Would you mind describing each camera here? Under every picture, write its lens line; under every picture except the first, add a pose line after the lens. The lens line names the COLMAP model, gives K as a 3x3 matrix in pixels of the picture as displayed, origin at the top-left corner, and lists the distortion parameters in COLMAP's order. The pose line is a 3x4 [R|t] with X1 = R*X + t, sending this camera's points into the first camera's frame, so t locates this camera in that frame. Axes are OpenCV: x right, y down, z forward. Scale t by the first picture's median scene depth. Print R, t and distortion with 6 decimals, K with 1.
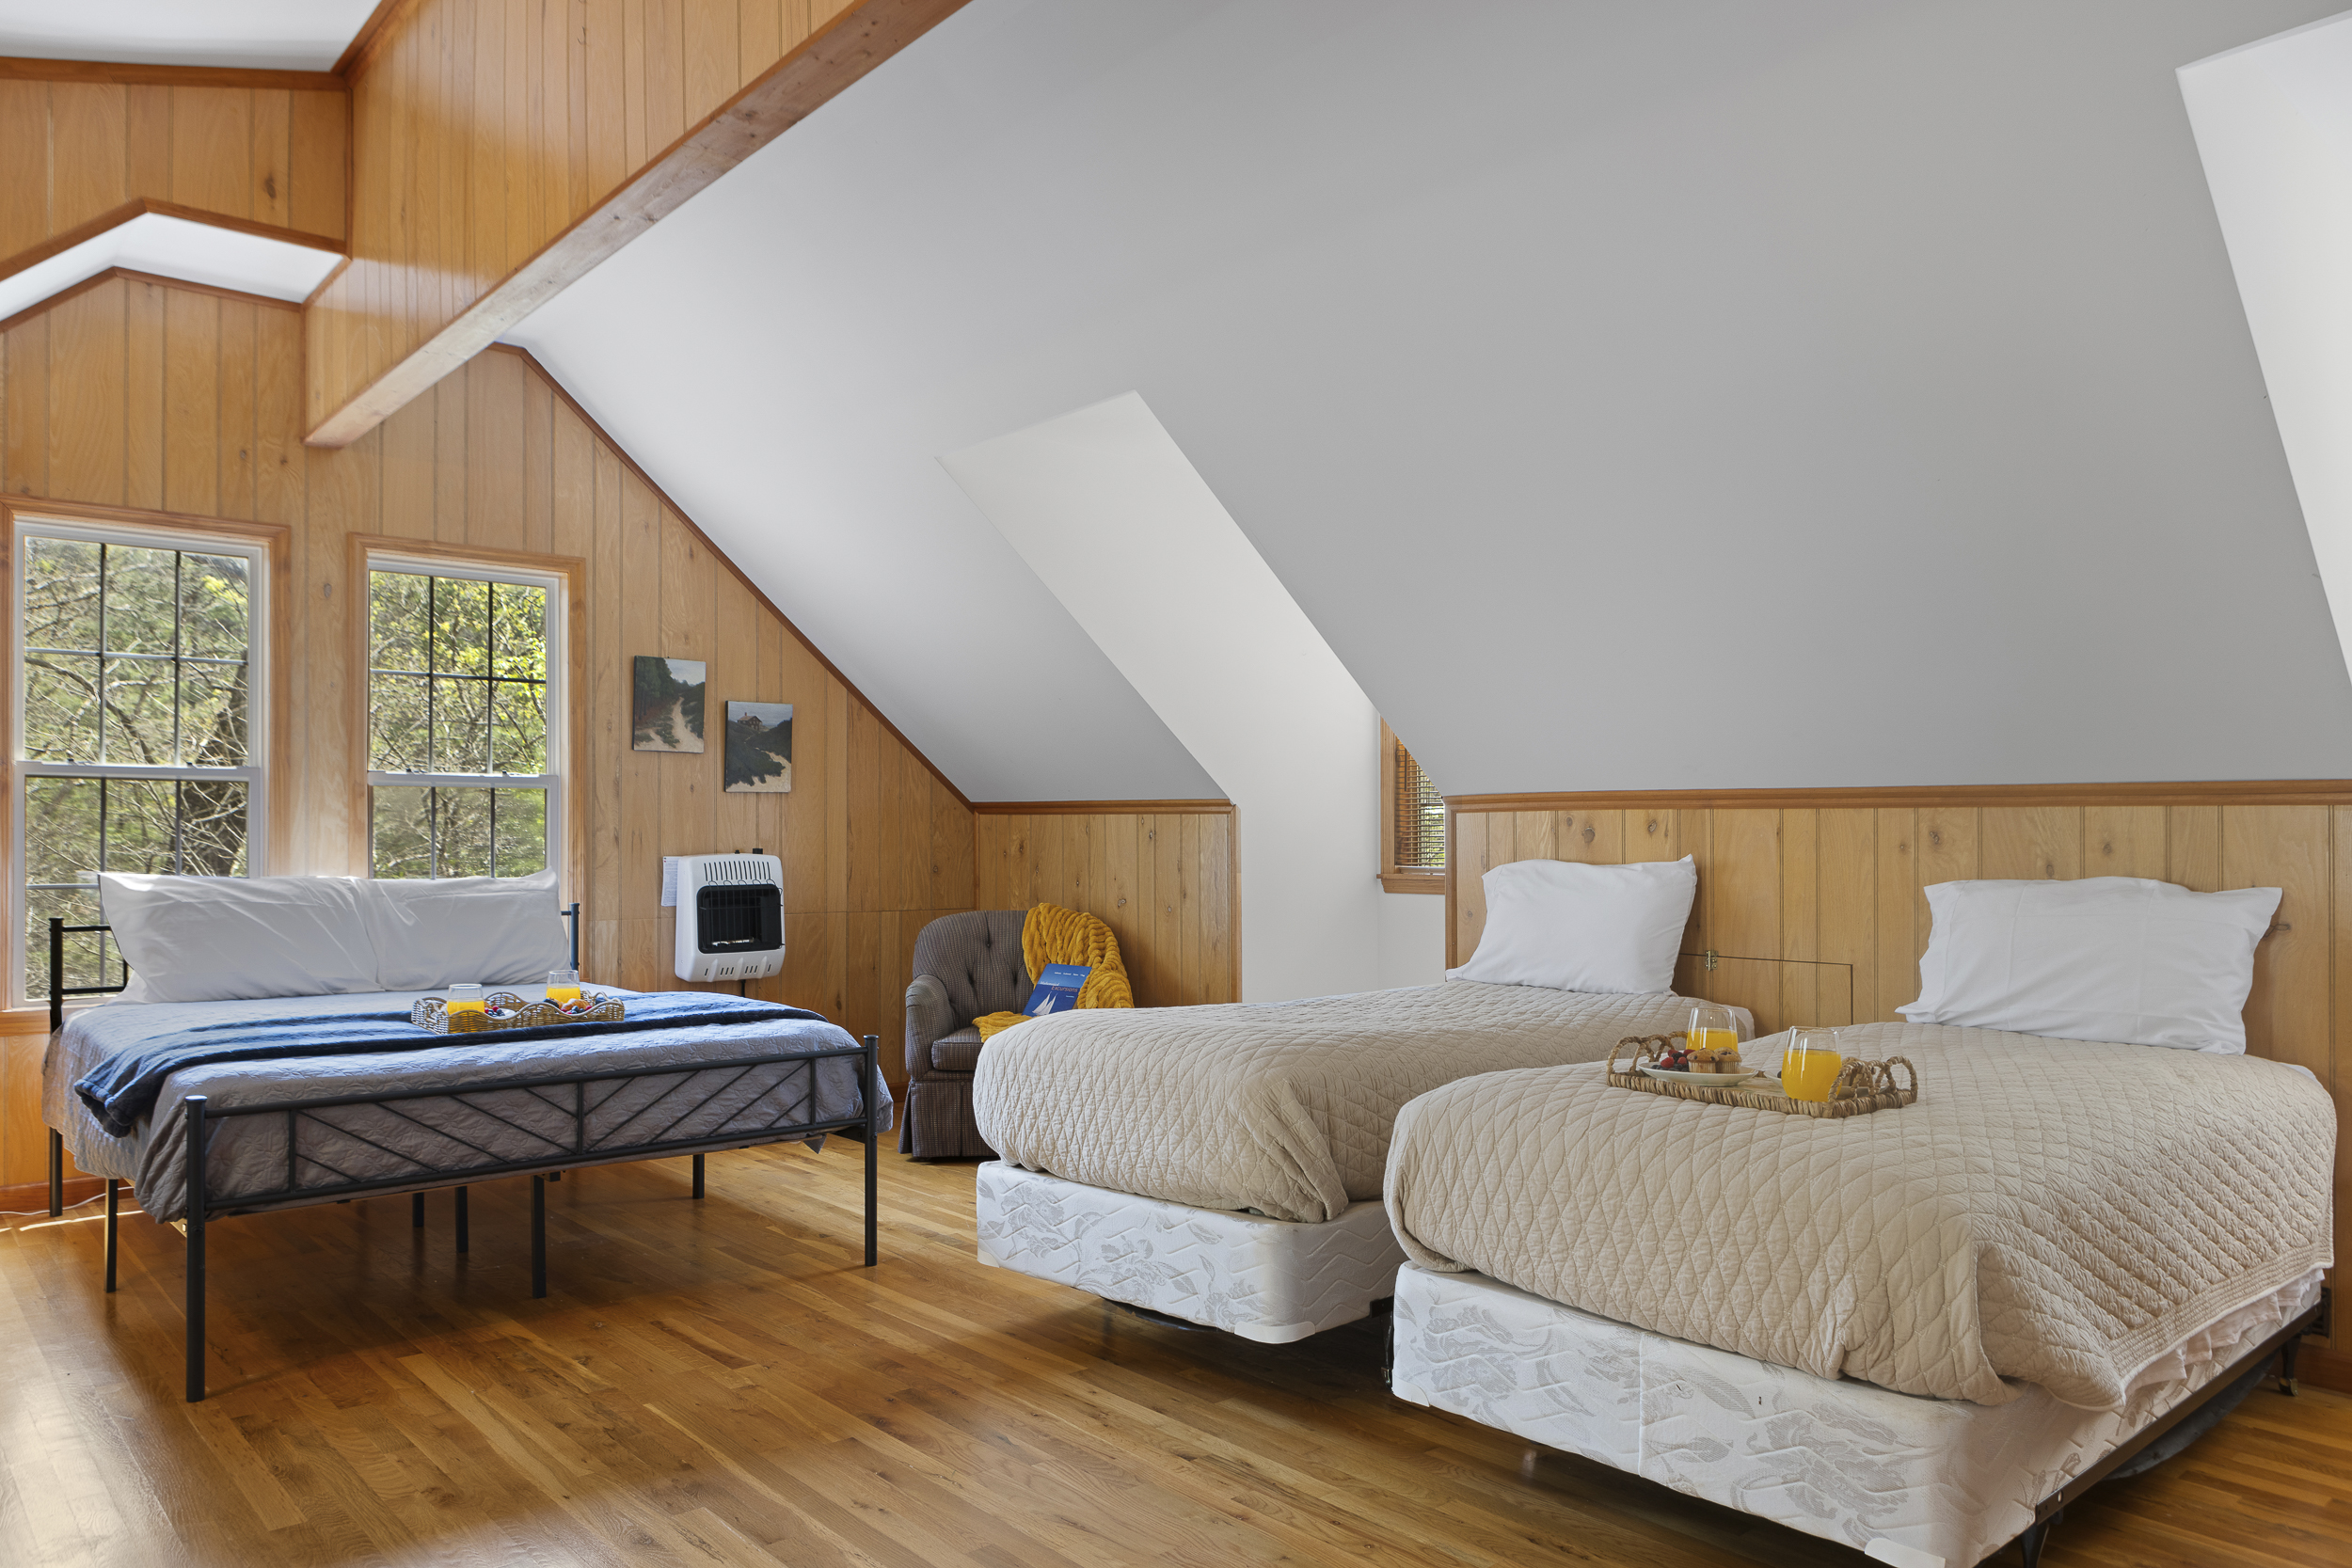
lens RADIAL K [[1601.4, 0, 1180.0], [0, 1601.4, 825.9], [0, 0, 1]] dist [-0.027359, 0.020143]
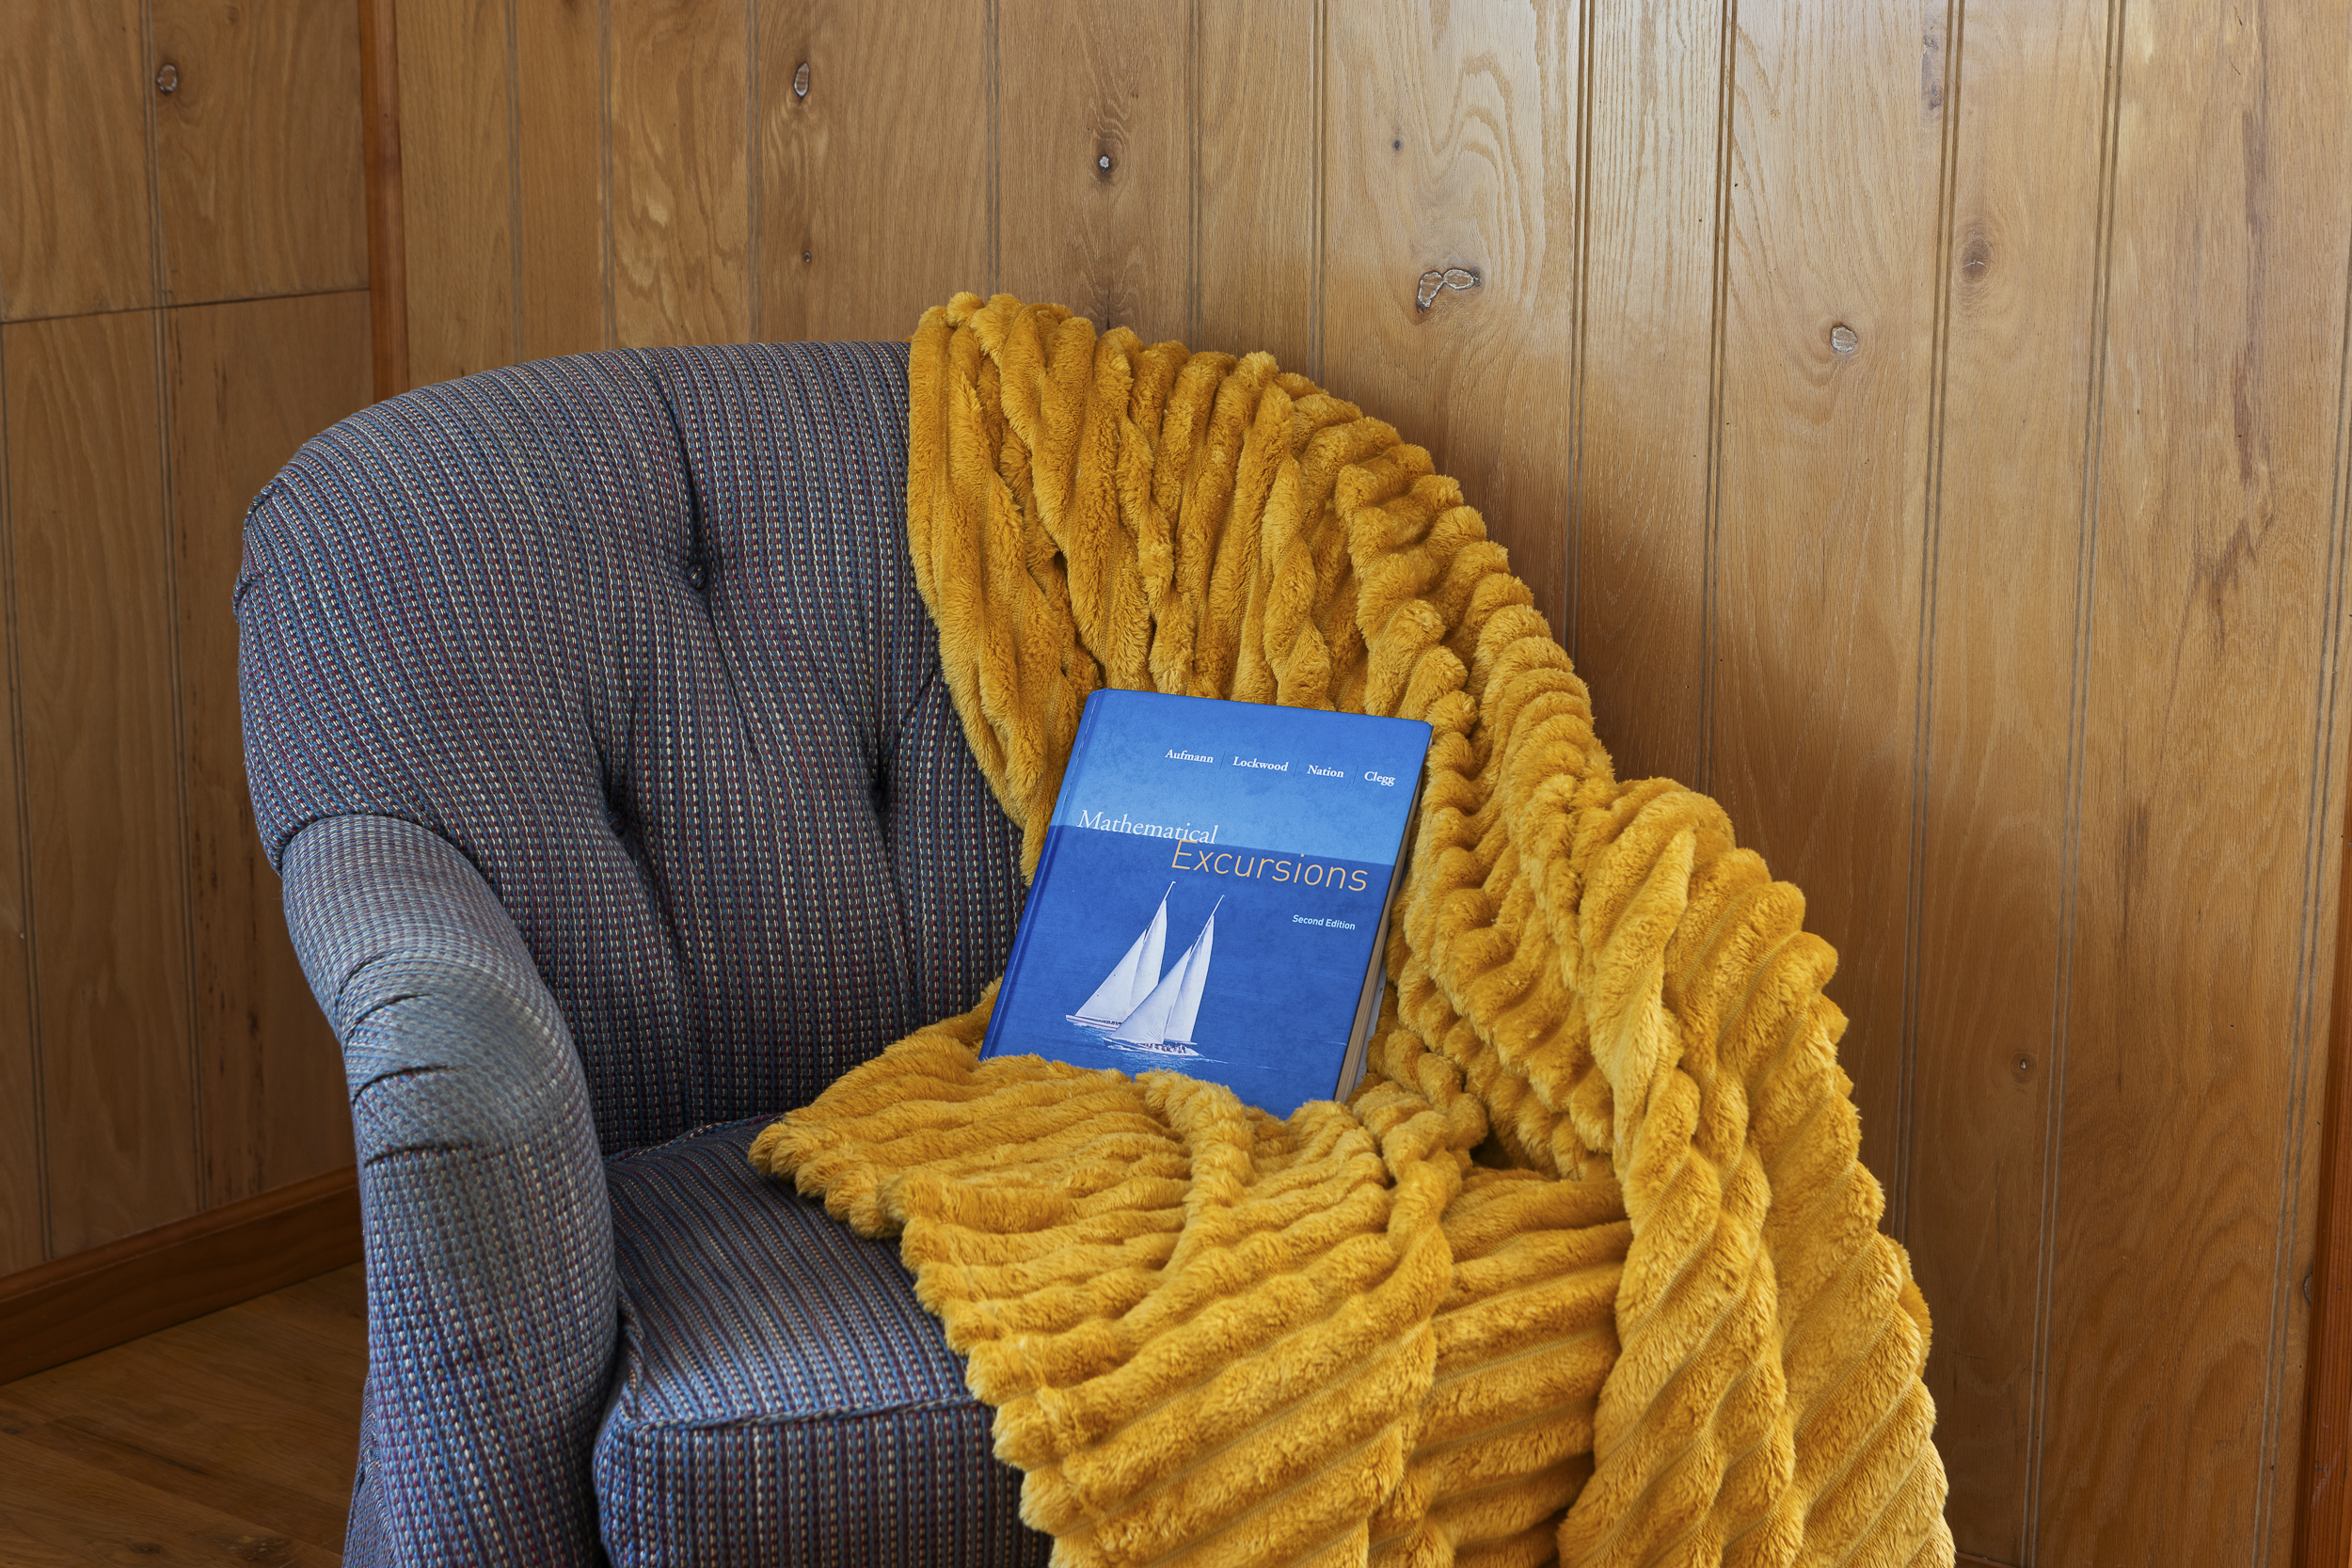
lens RADIAL K [[3891.3, 0, 1176.0], [0, 3891.3, 784.0], [0, 0, 1]] dist [-0.033462, -0.024557]
pose [[0.974620, -0.042504, 0.219793, -0.219425], [-0.007148, 0.975402, 0.220319, 0.012503], [-0.223751, -0.216298, 0.950342, 0.849565]]
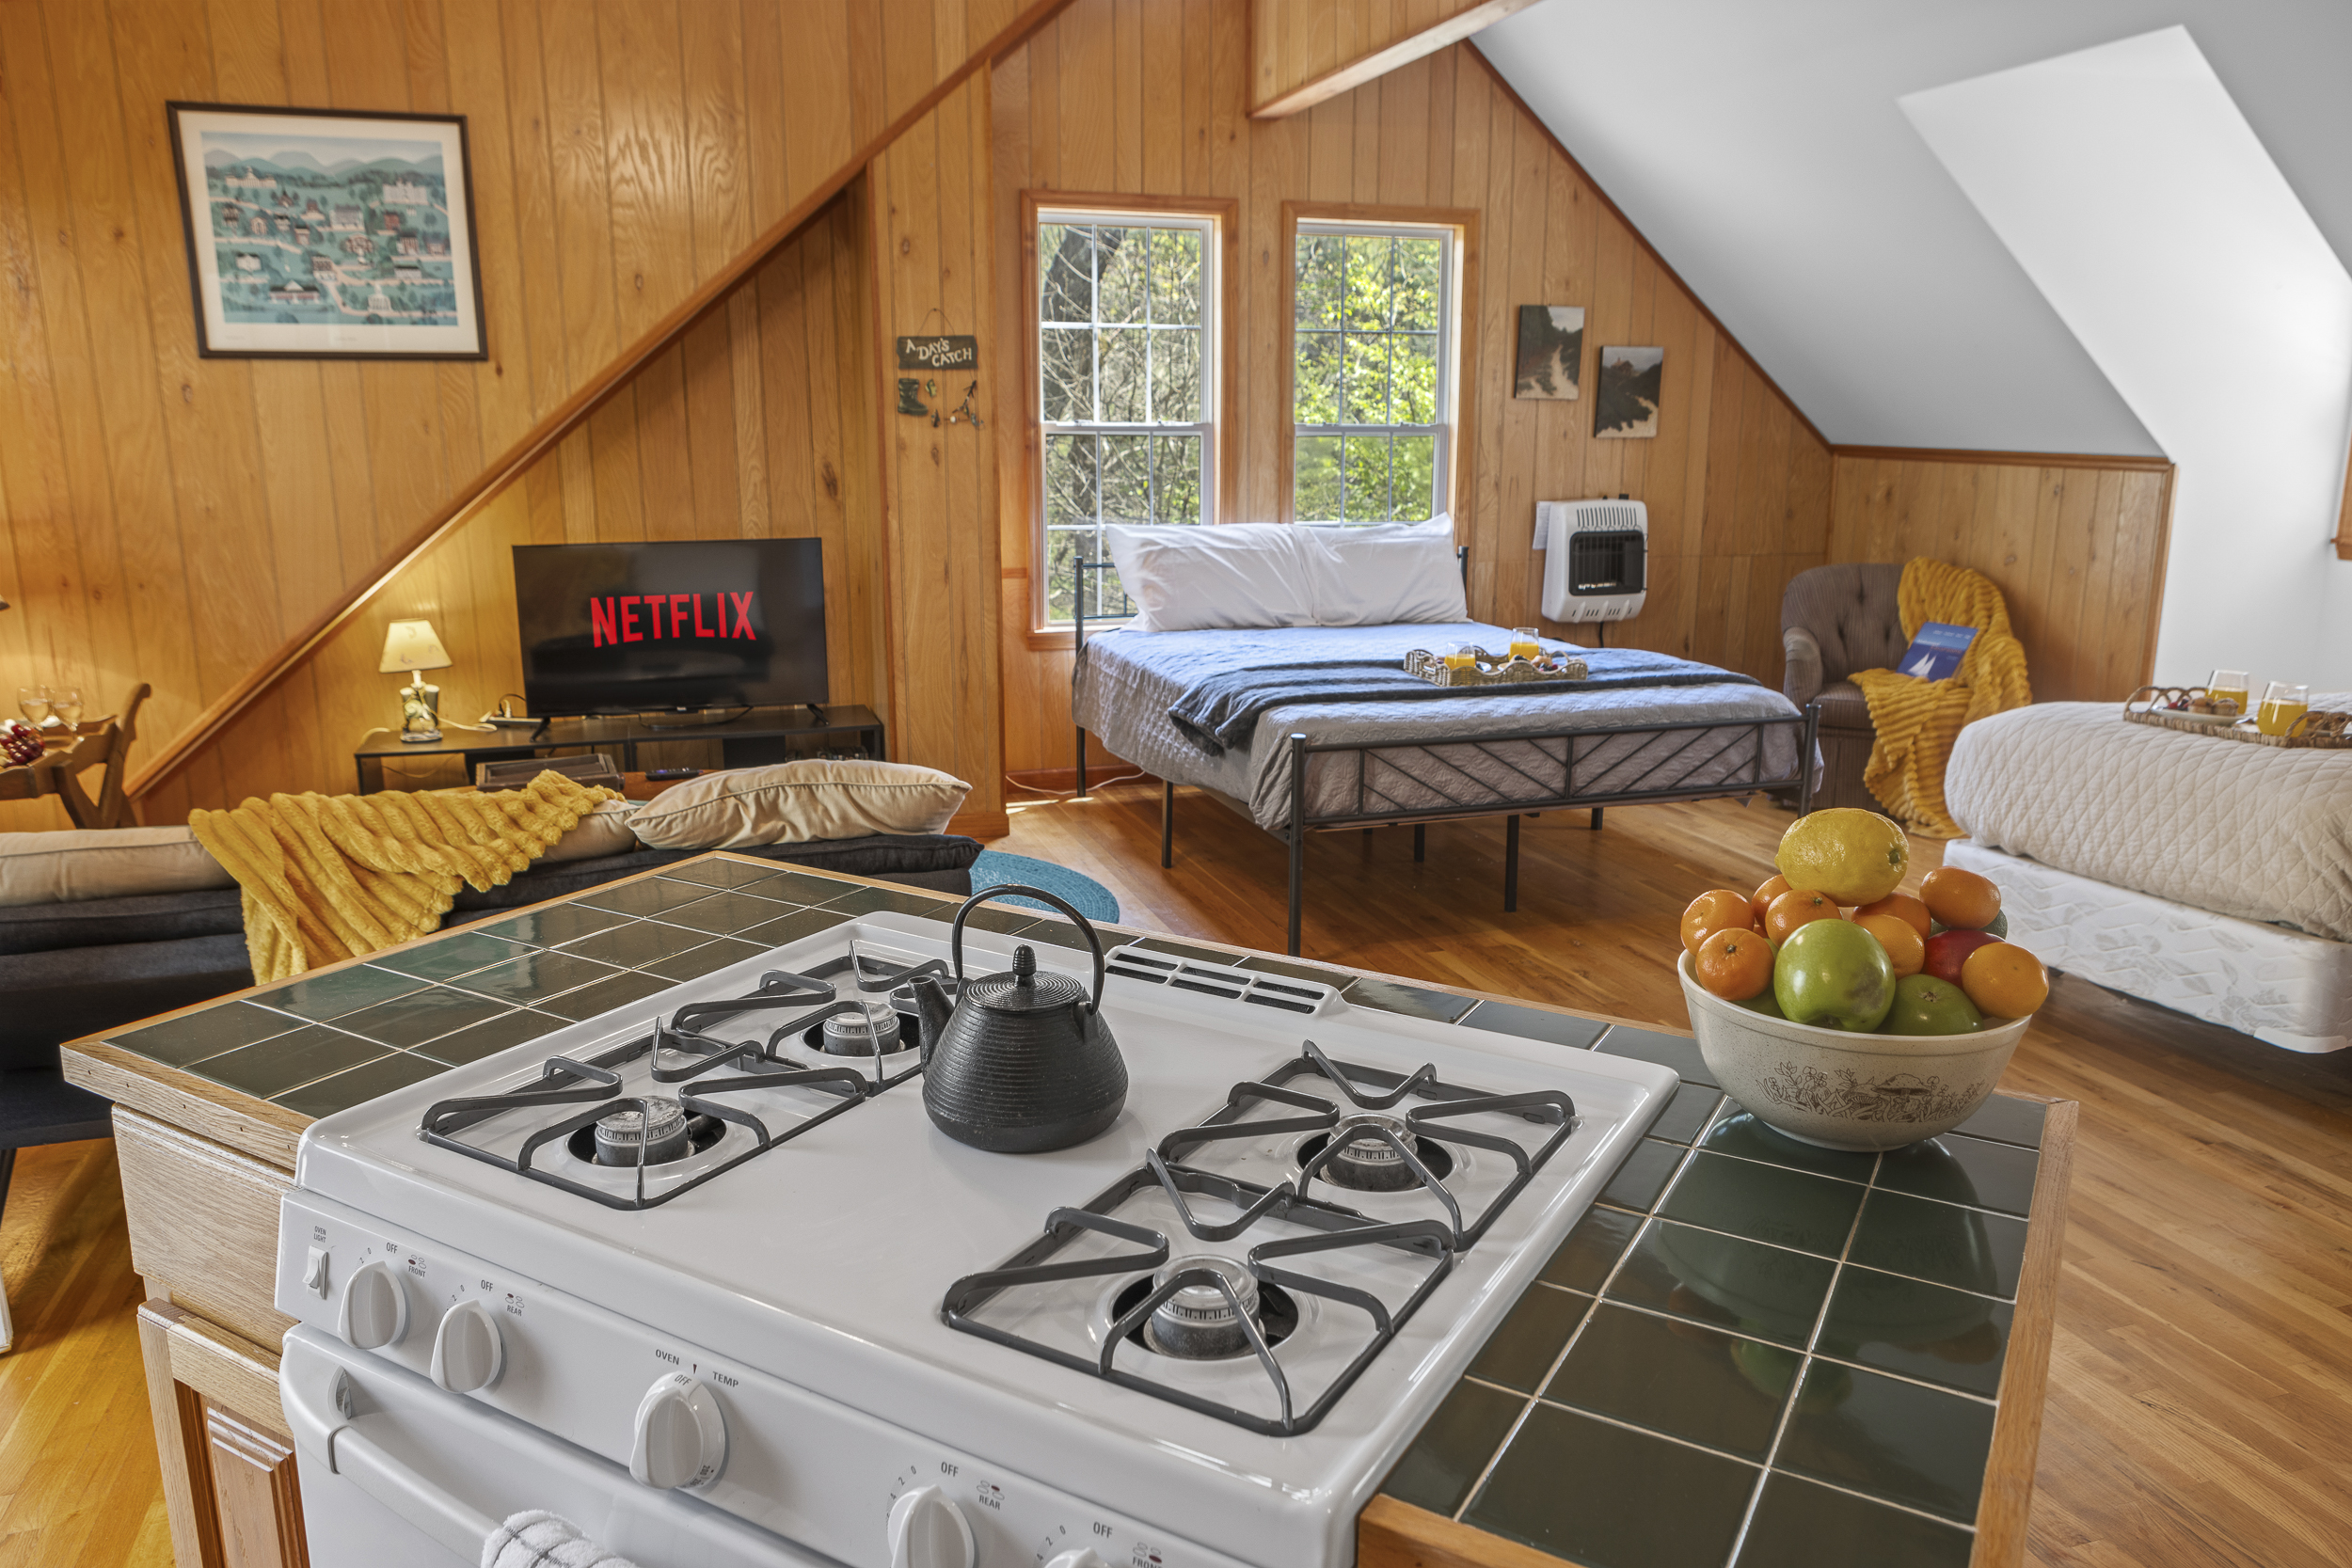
lens RADIAL K [[1654.2, 0, 1176.0], [0, 1654.2, 784.0], [0, 0, 1]] dist [-0.014630, 0.013008]
pose [[0.919104, 0.088078, -0.384044, -0.146698], [-0.000145, 0.974770, 0.223211, -0.057970], [0.394015, -0.205099, 0.895928, -0.146130]]
